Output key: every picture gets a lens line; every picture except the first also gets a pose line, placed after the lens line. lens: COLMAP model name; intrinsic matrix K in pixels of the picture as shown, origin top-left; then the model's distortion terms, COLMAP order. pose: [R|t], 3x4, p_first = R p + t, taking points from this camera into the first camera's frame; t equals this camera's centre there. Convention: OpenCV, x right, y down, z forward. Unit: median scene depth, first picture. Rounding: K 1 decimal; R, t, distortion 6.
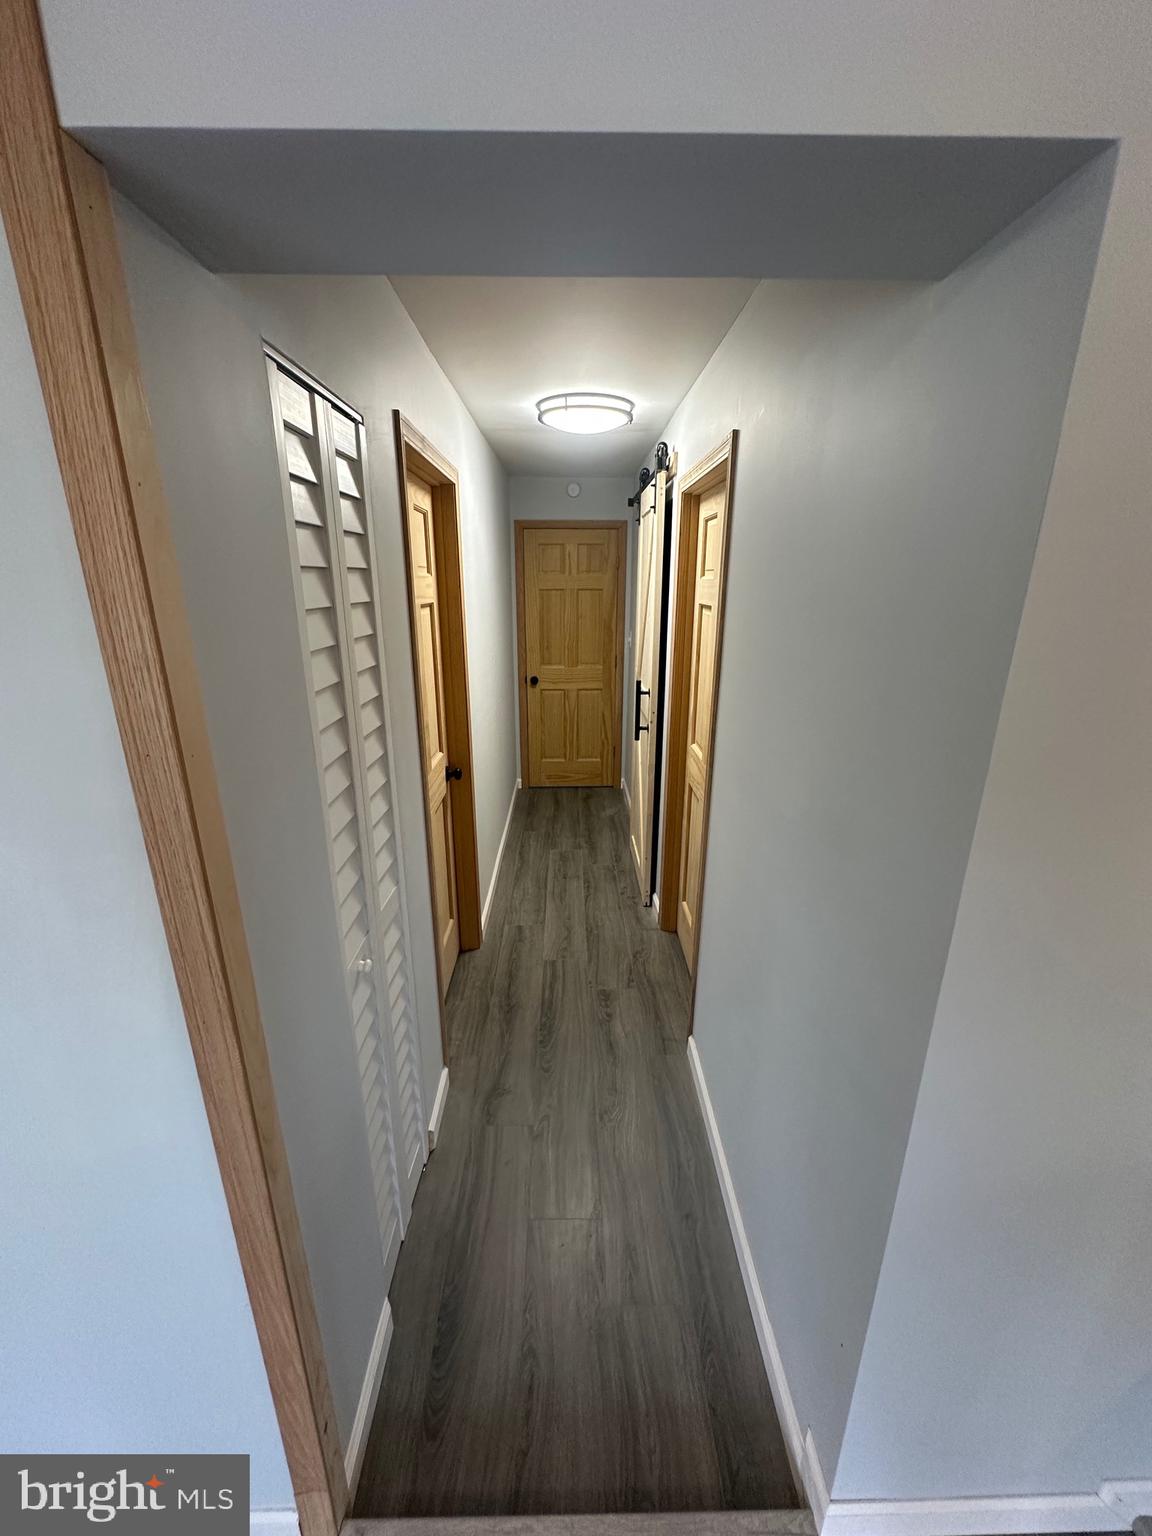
lens RADIAL K [[613.6, 0, 576.0], [0, 613.6, 768.0], [0, 0, 1]] dist [-0.002255, 0.000443]
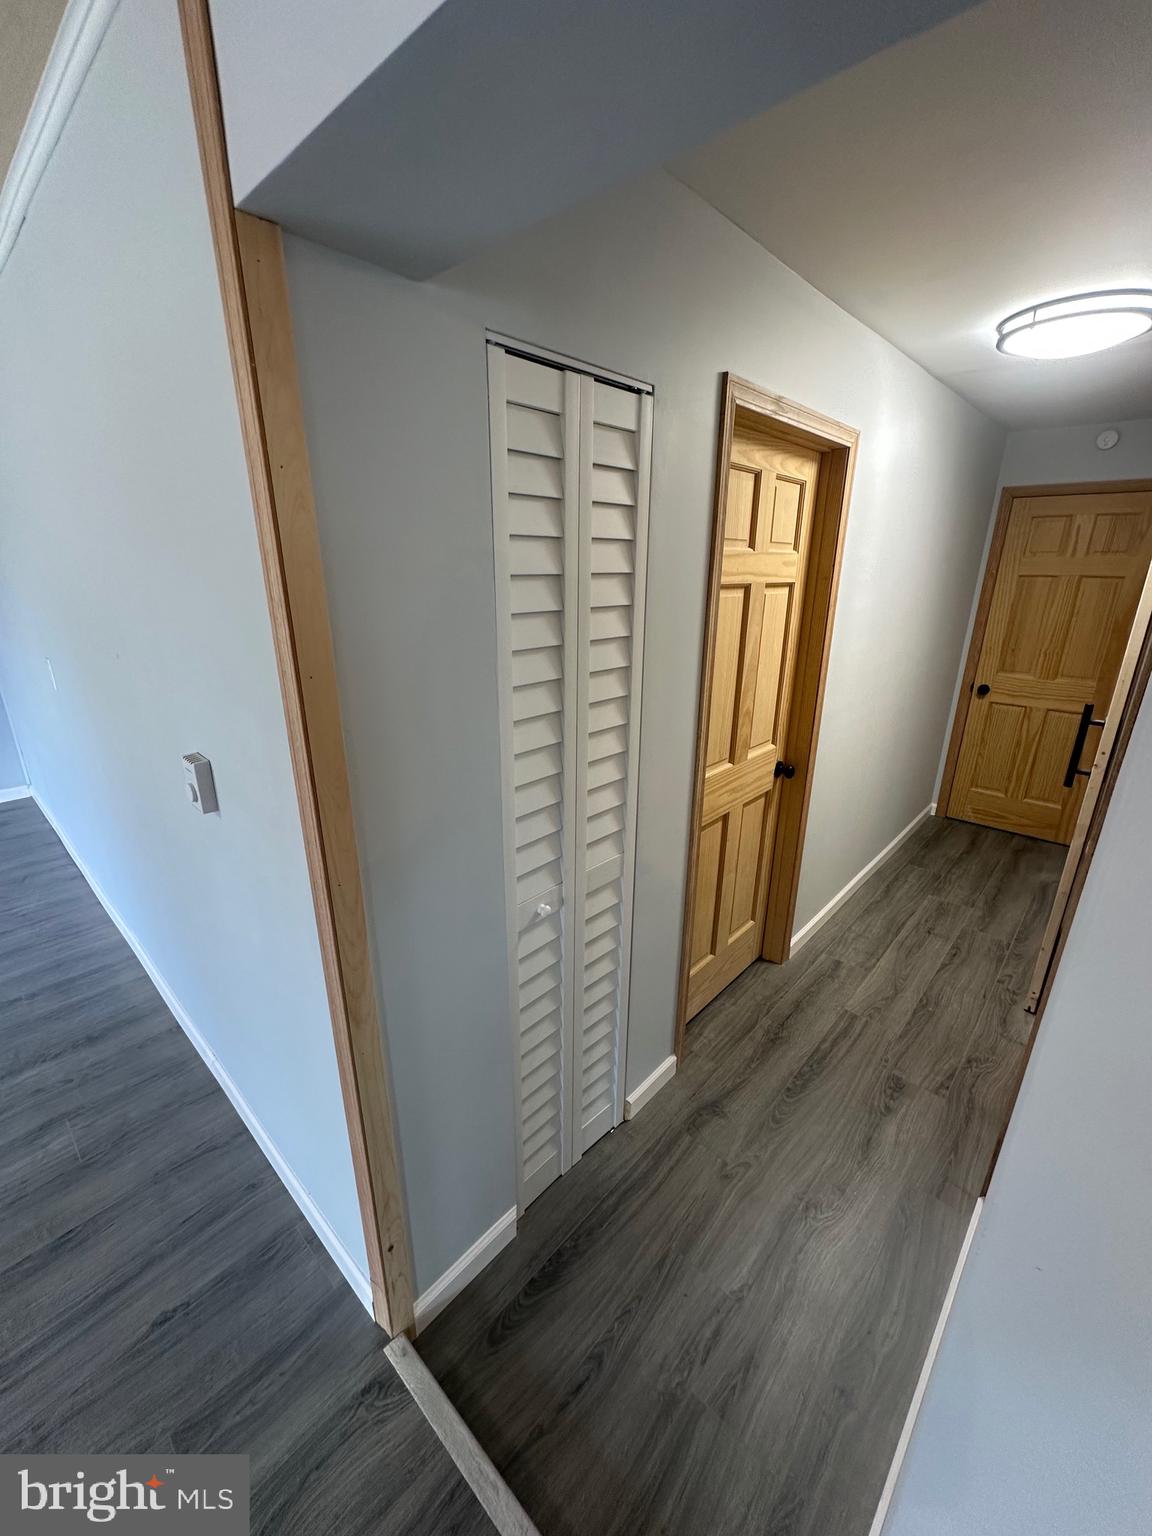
lens RADIAL K [[613.6, 0, 576.0], [0, 613.6, 768.0], [0, 0, 1]] dist [-0.002255, 0.000443]
pose [[0.725614, 0.223179, -0.650903, 0.153179], [-0.210164, 0.972620, 0.099201, -0.017823], [0.655221, 0.064815, 0.752651, 0.091839]]
